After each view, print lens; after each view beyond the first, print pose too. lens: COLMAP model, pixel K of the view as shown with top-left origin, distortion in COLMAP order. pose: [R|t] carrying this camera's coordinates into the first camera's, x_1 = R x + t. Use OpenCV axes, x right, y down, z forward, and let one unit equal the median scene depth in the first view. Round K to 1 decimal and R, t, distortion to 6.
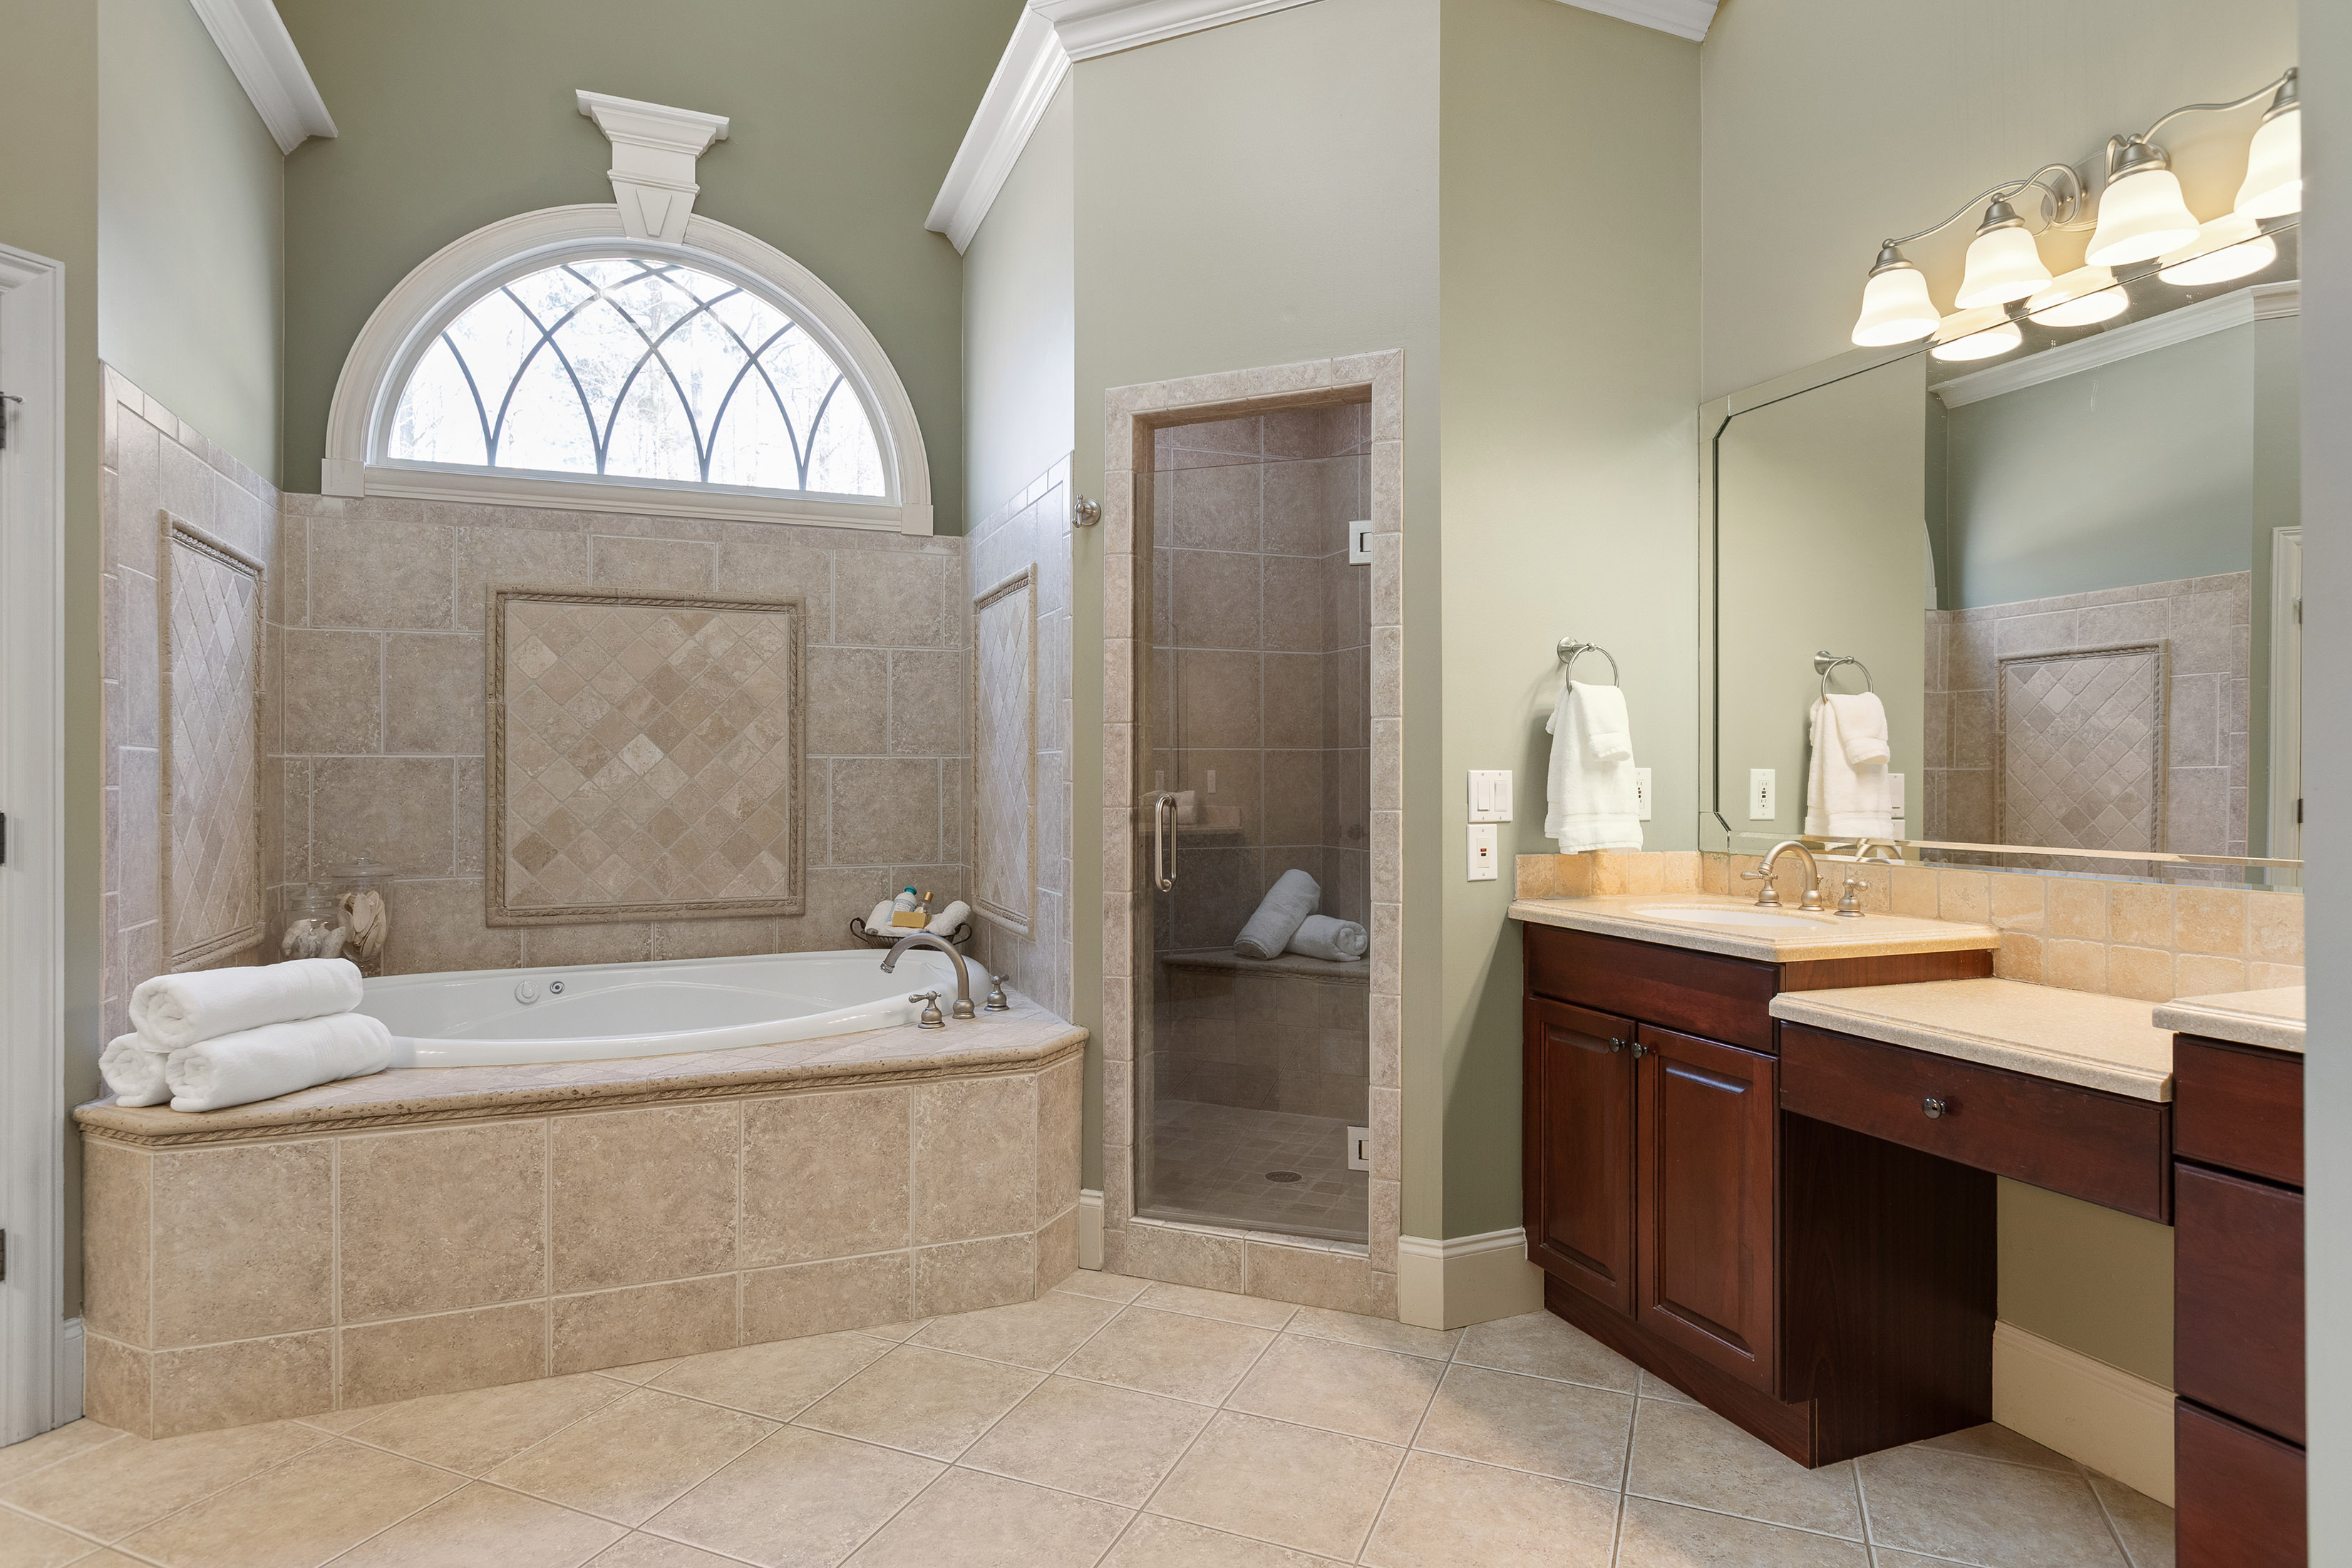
lens RADIAL K [[1274.3, 0, 1182.1], [0, 1274.3, 774.5], [0, 0, 1]] dist [-0.004494, -0.000242]
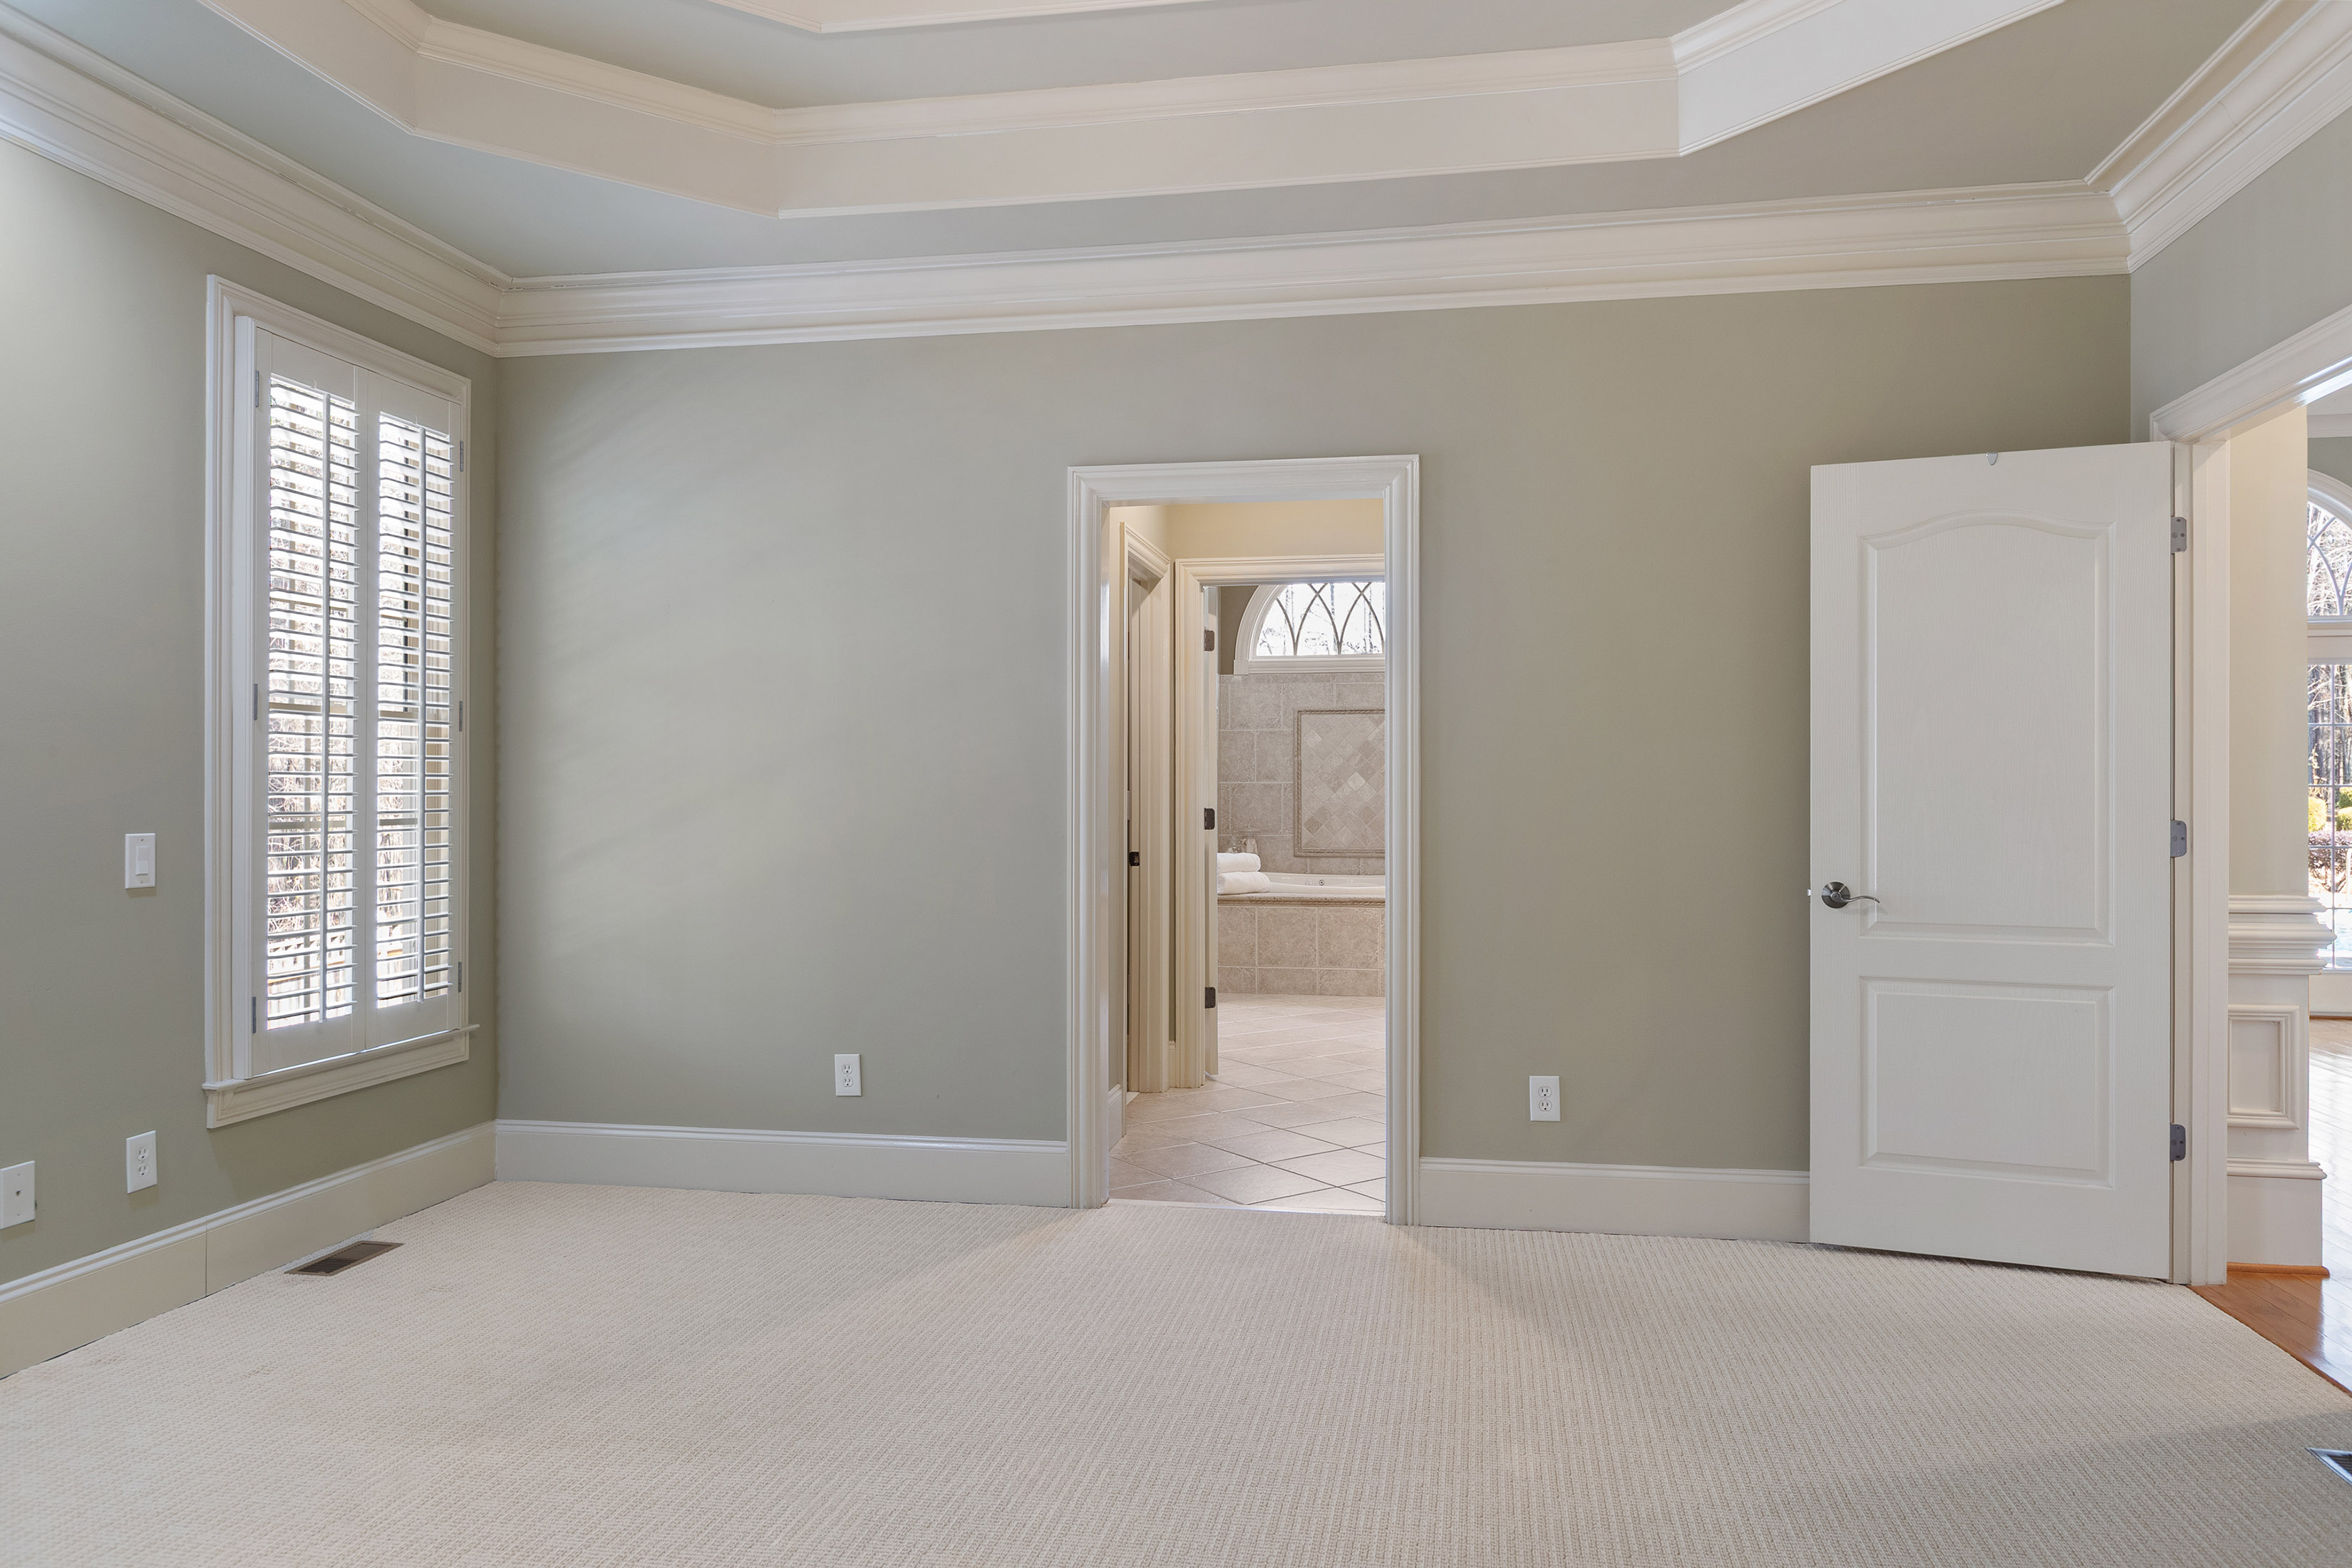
lens RADIAL K [[1574.8, 0, 1172.1], [0, 1574.8, 792.6], [0, 0, 1]] dist [0.000256, -0.005455]
pose [[0.848464, 0.000874, -0.529253, 0.775288], [0.001512, 0.999991, 0.004075, -0.008251], [0.529251, -0.004258, 0.848454, -1.536738]]
